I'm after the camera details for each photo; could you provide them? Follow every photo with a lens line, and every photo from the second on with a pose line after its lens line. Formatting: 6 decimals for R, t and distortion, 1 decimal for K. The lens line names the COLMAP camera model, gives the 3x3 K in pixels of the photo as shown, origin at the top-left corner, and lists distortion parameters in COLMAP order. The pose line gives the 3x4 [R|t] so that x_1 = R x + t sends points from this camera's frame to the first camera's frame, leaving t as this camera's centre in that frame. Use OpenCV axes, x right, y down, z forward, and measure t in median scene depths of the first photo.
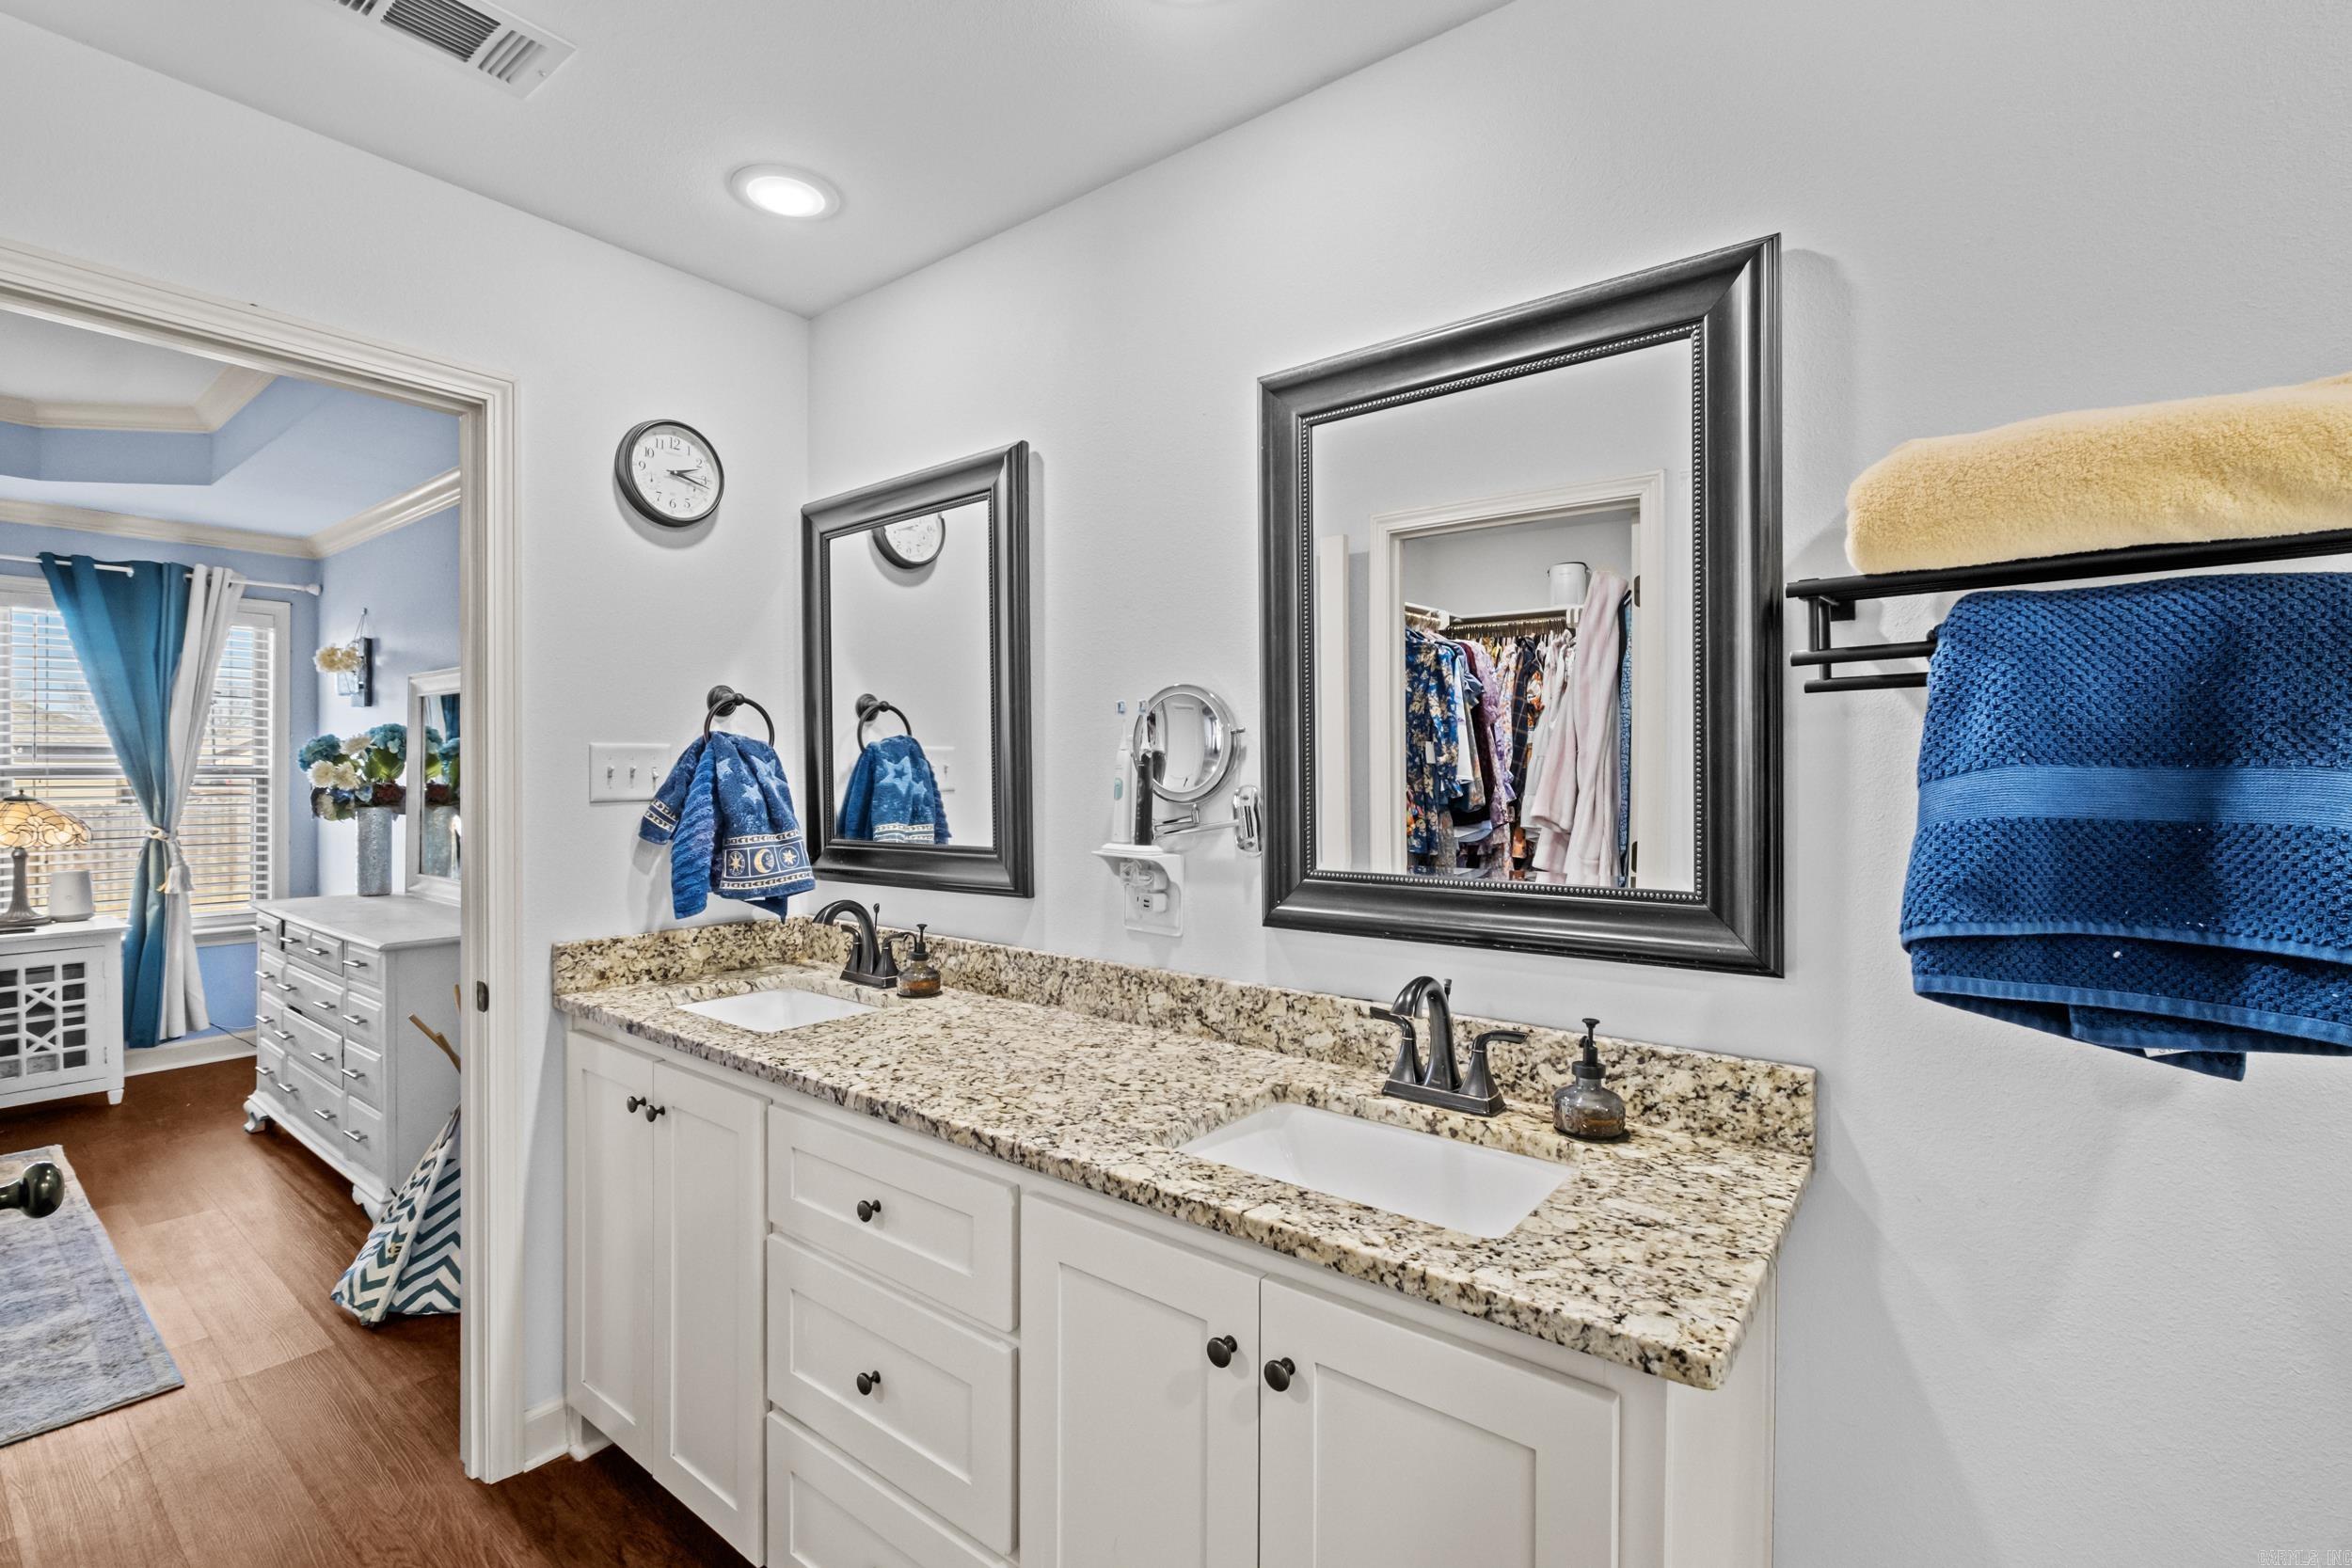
lens RADIAL K [[1030.7, 0, 1141.9], [0, 1030.7, 779.3], [0, 0, 1]] dist [-0.006638, 0.000171]
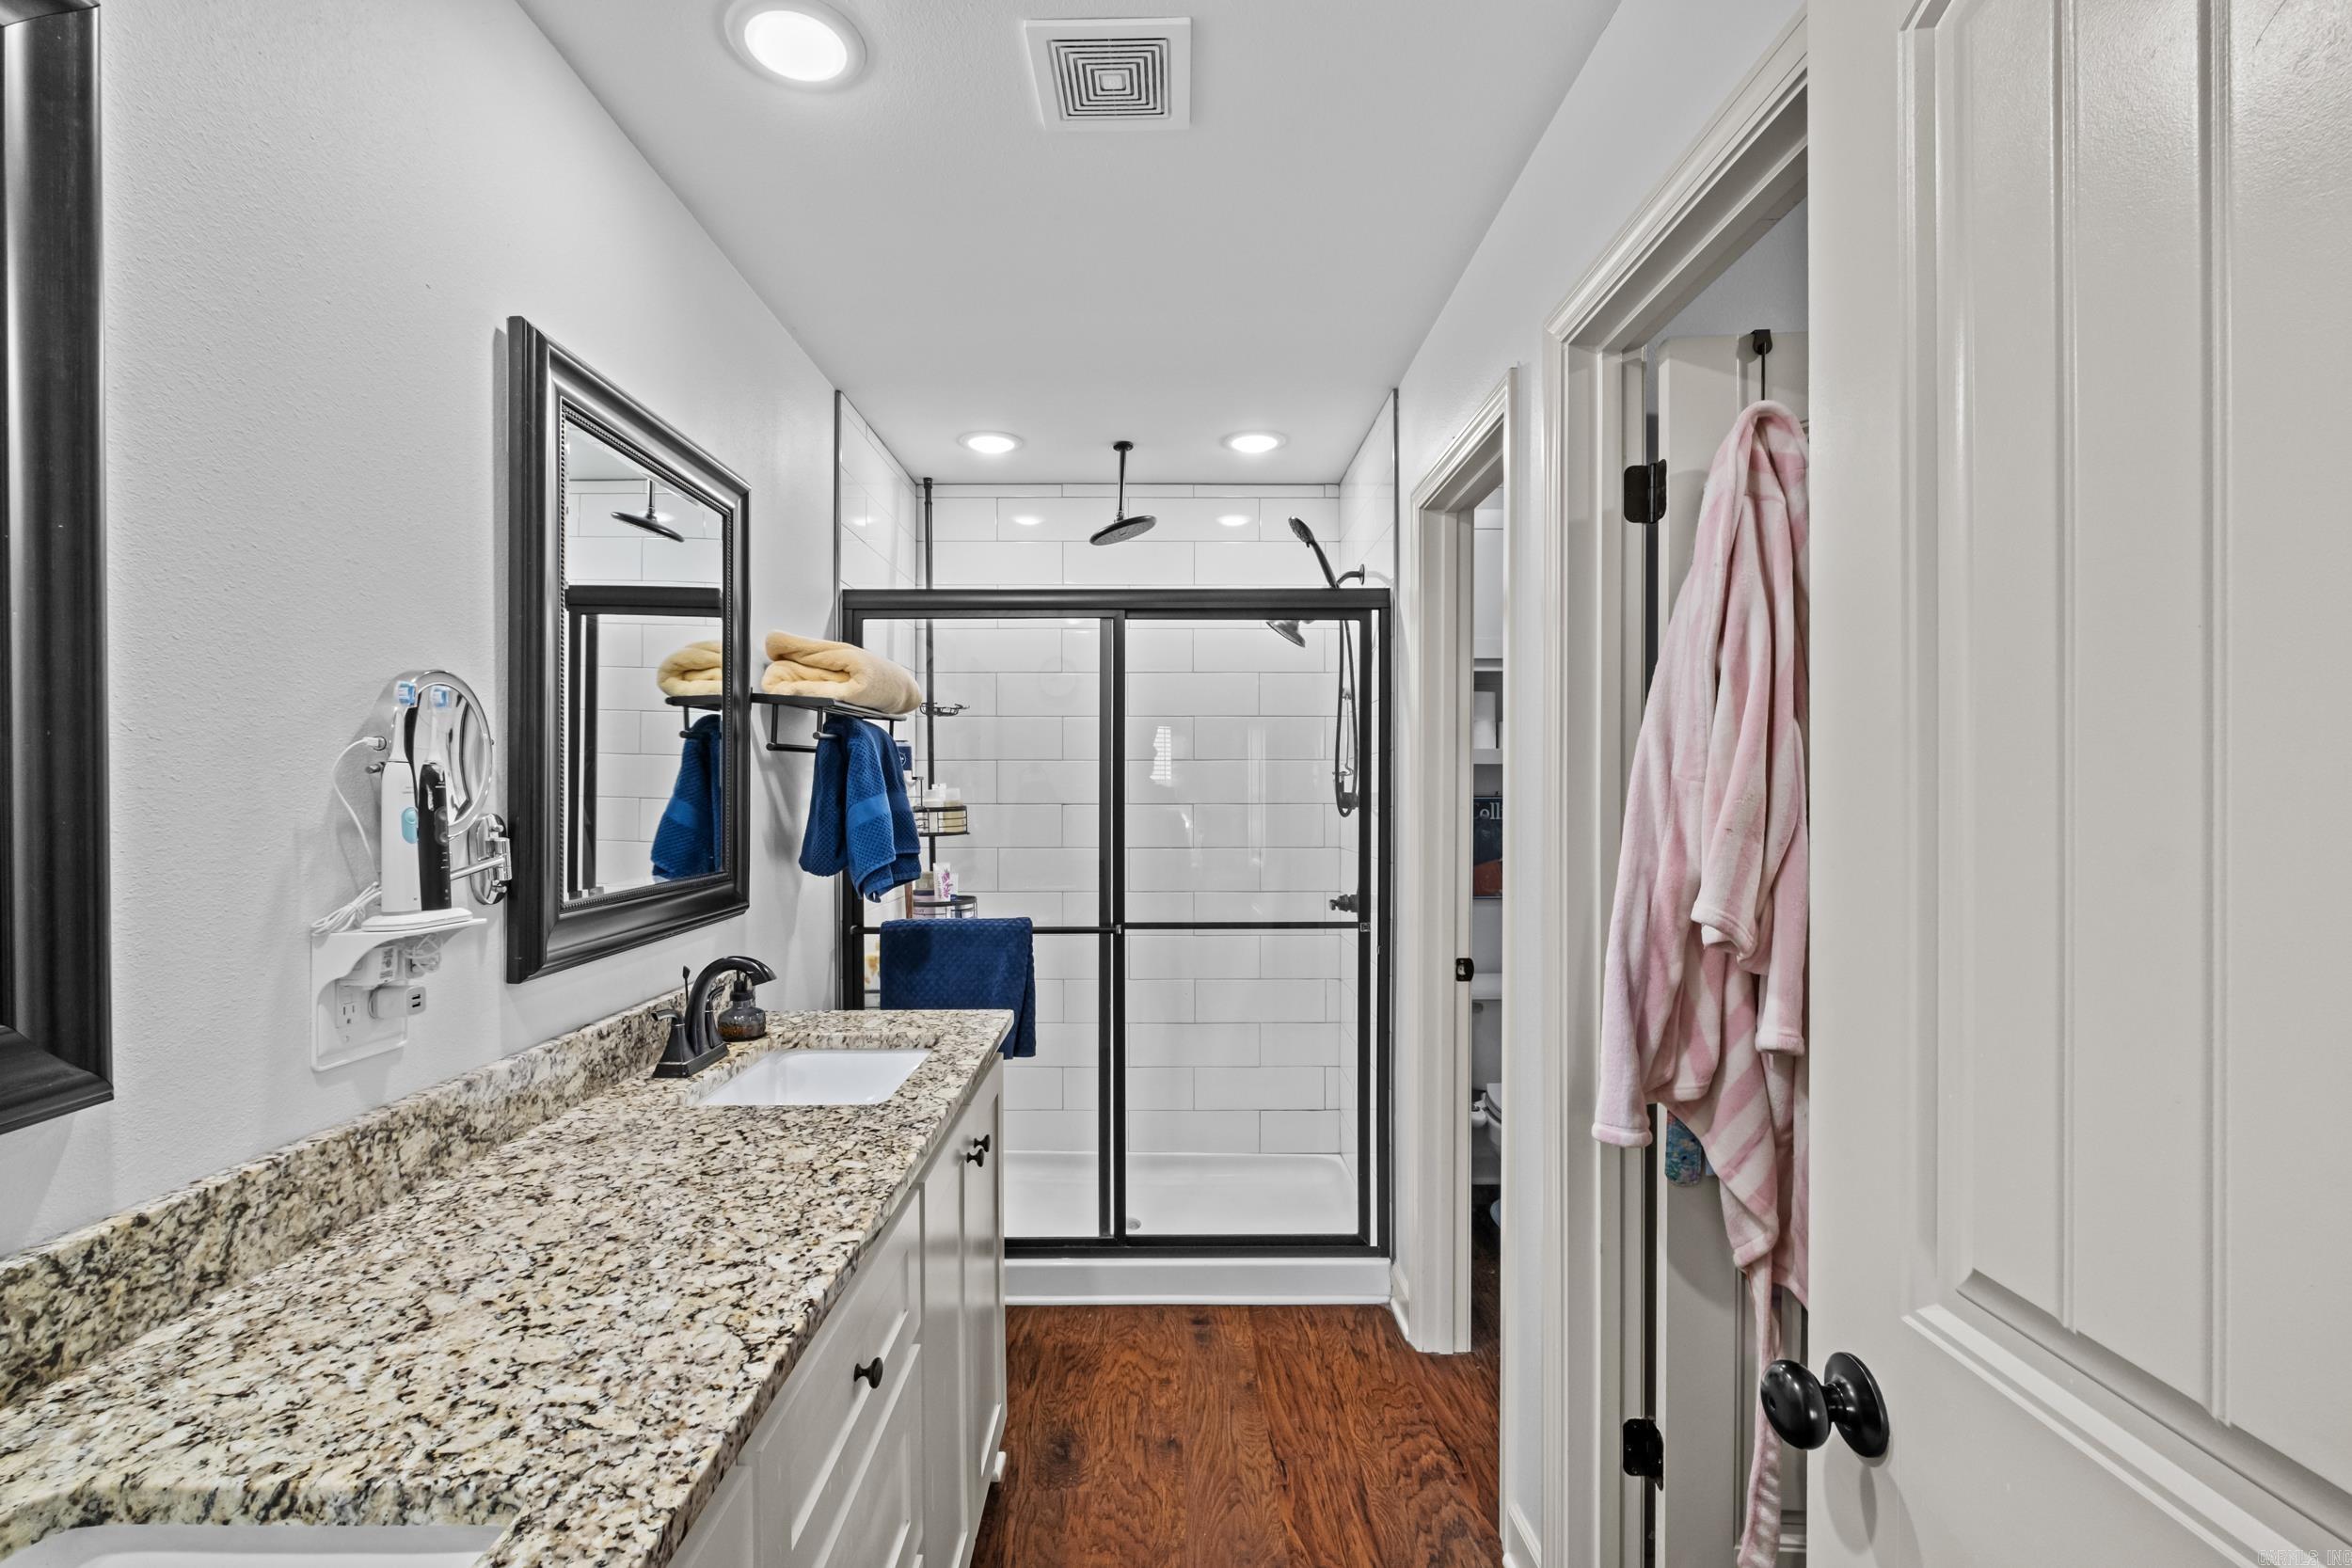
lens RADIAL K [[1030.7, 0, 1154.9], [0, 1030.7, 803.3], [0, 0, 1]] dist [-0.006638, 0.000171]
pose [[-0.612517, -0.008784, 0.790408, -0.860516], [0.008180, 0.999814, 0.017450, -0.012541], [-0.790415, 0.017153, -0.612332, 1.120726]]
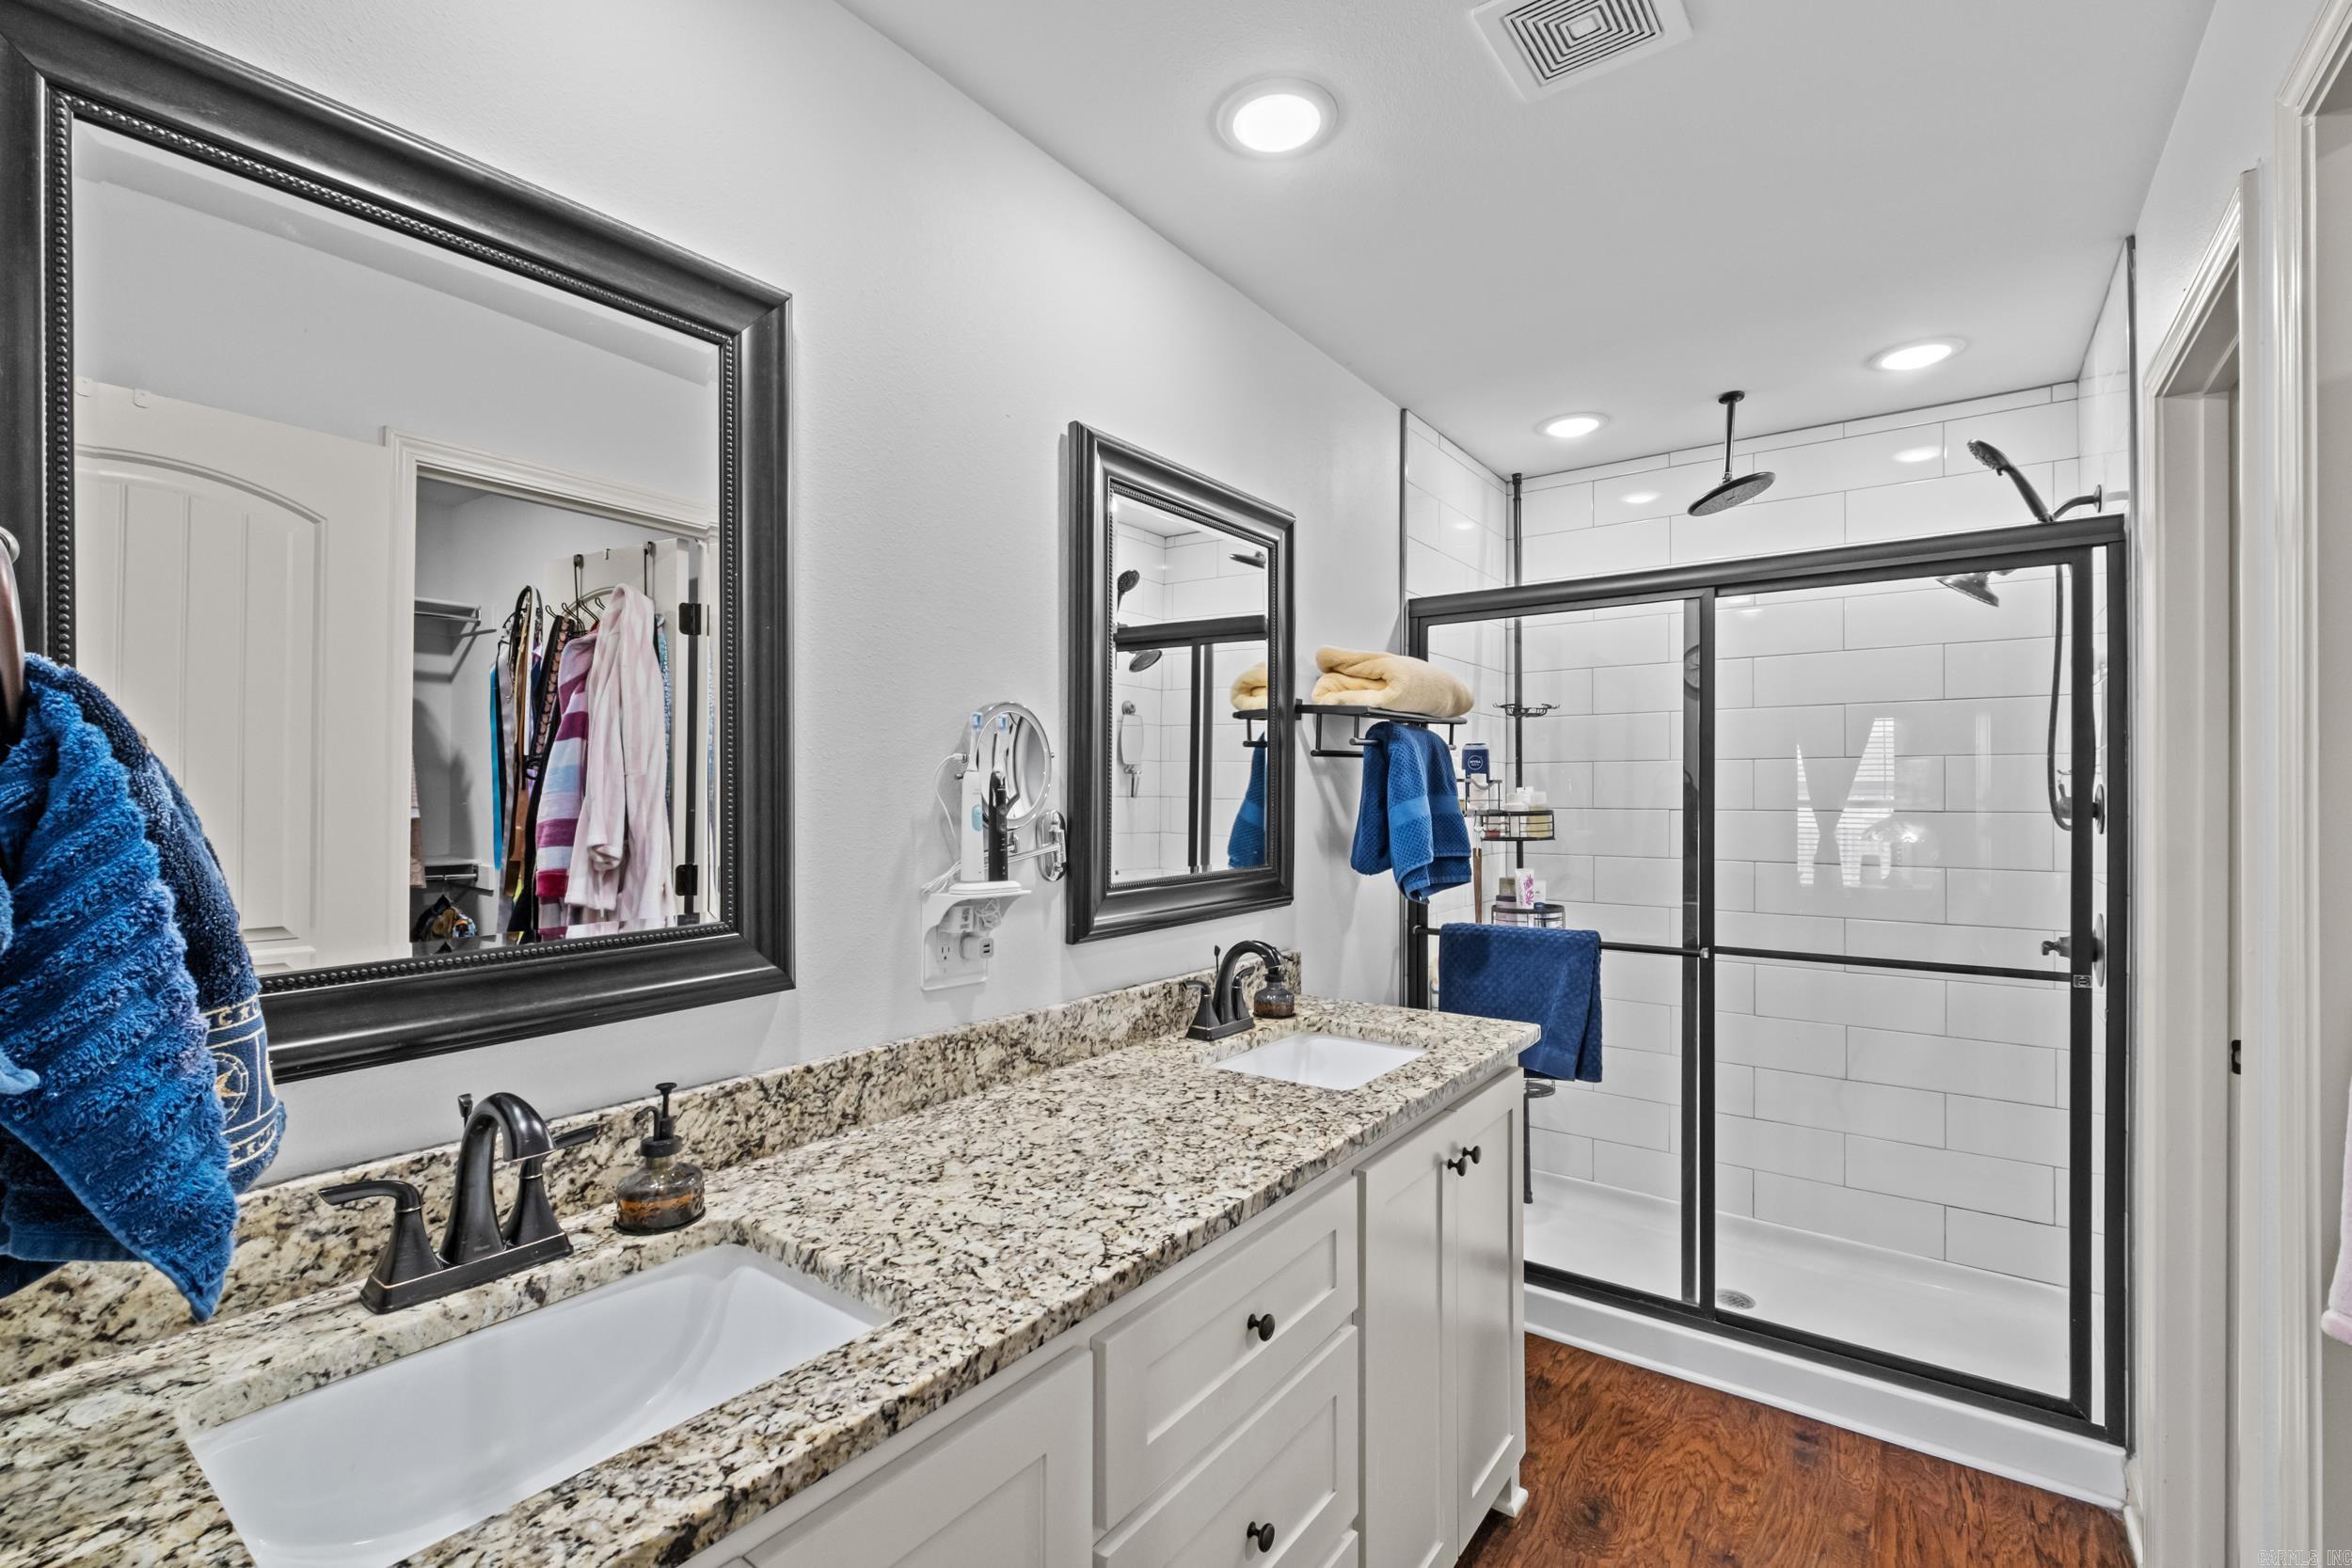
lens RADIAL K [[1030.7, 0, 1150.8], [0, 1030.7, 796.3], [0, 0, 1]] dist [-0.006638, 0.000171]
pose [[-0.012085, -0.000999, 0.999926, -0.949283], [0.007935, 0.999968, 0.001095, -0.009179], [-0.999895, 0.007948, -0.012077, 0.950851]]
